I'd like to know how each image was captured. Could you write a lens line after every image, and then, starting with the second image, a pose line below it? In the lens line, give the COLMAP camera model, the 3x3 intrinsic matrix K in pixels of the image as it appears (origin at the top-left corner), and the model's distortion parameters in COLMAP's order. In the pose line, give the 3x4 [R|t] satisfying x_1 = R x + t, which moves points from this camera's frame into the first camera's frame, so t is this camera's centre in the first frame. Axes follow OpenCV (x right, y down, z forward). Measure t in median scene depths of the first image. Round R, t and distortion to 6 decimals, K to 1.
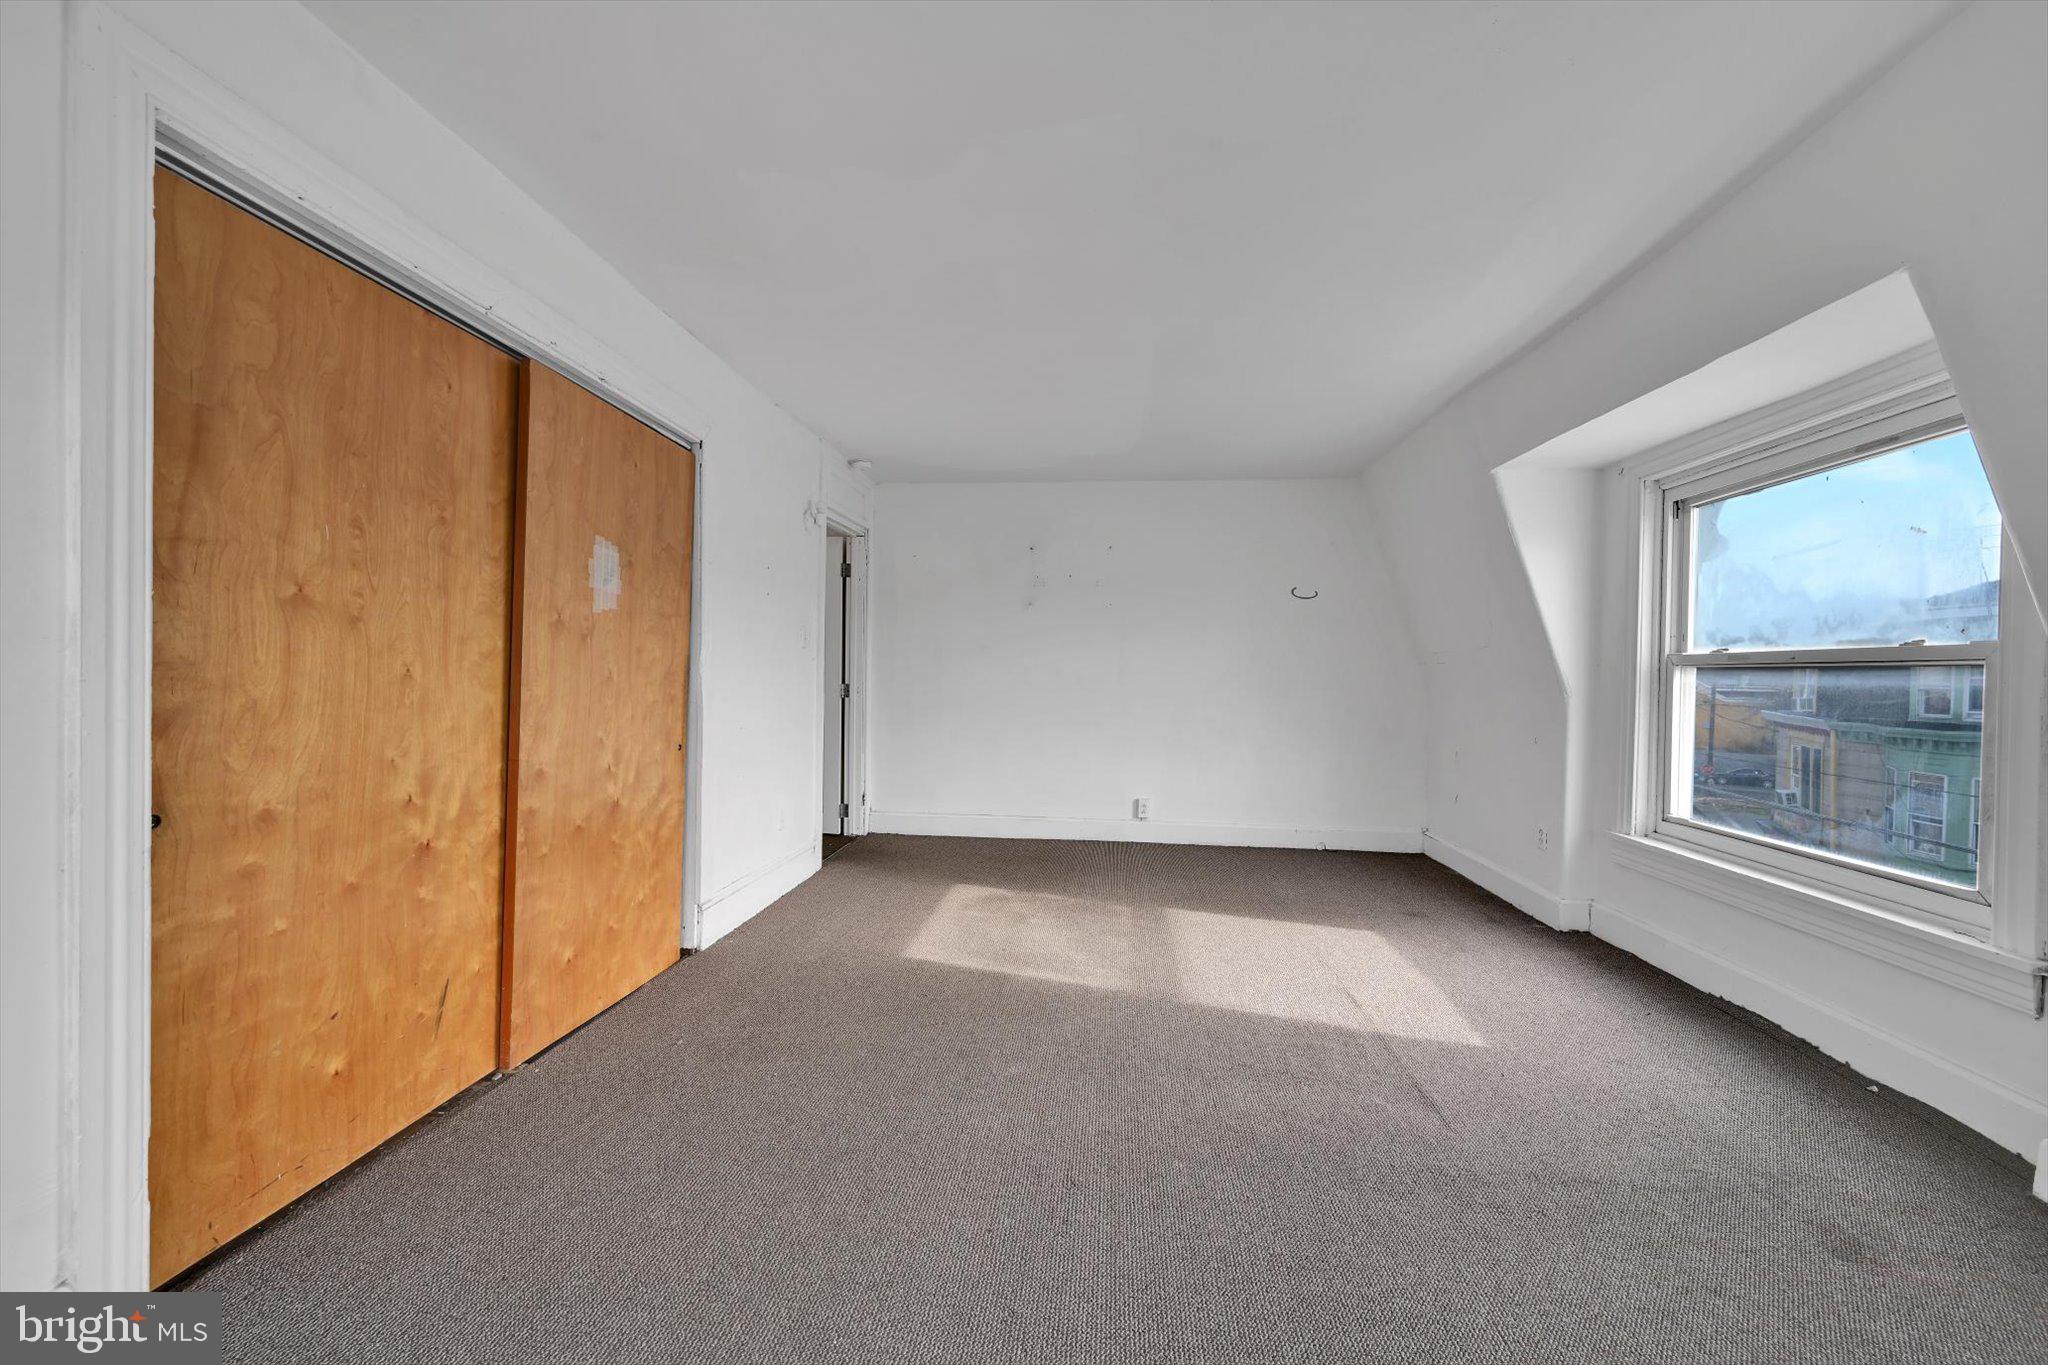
lens RADIAL K [[806.1, 0, 1028.0], [0, 806.1, 682.7], [0, 0, 1]] dist [-0.000681, -0.000214]
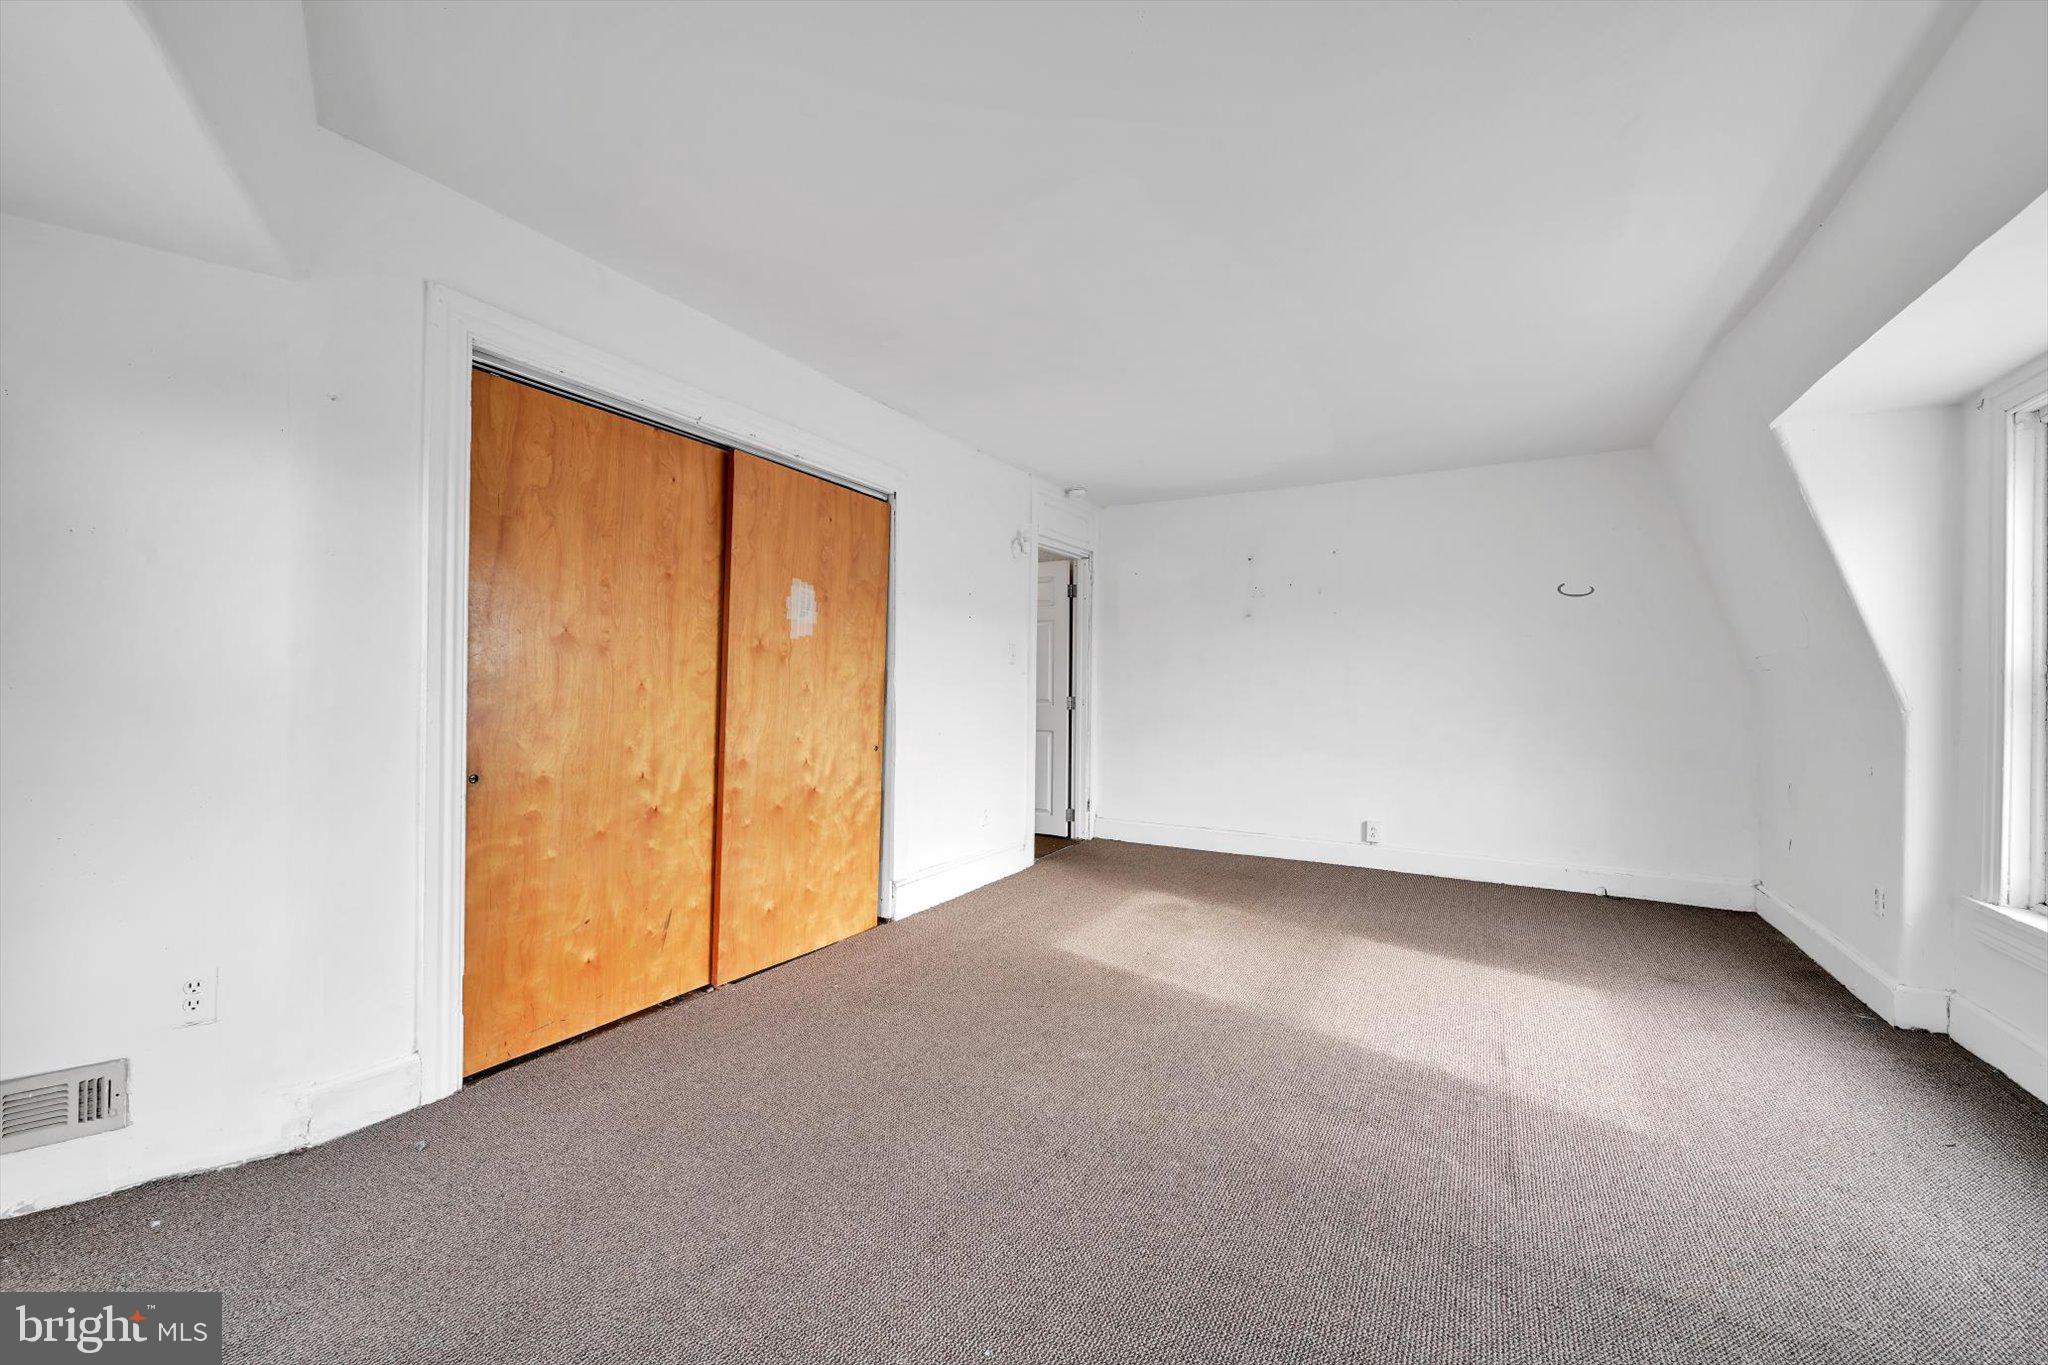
lens RADIAL K [[806.1, 0, 1026.5], [0, 806.1, 684.9], [0, 0, 1]] dist [-0.000681, -0.000214]
pose [[0.915668, -0.005666, -0.401895, 0.298572], [-0.000745, 0.999875, -0.015795, 0.005350], [0.401935, 0.014762, 0.915549, -0.013907]]
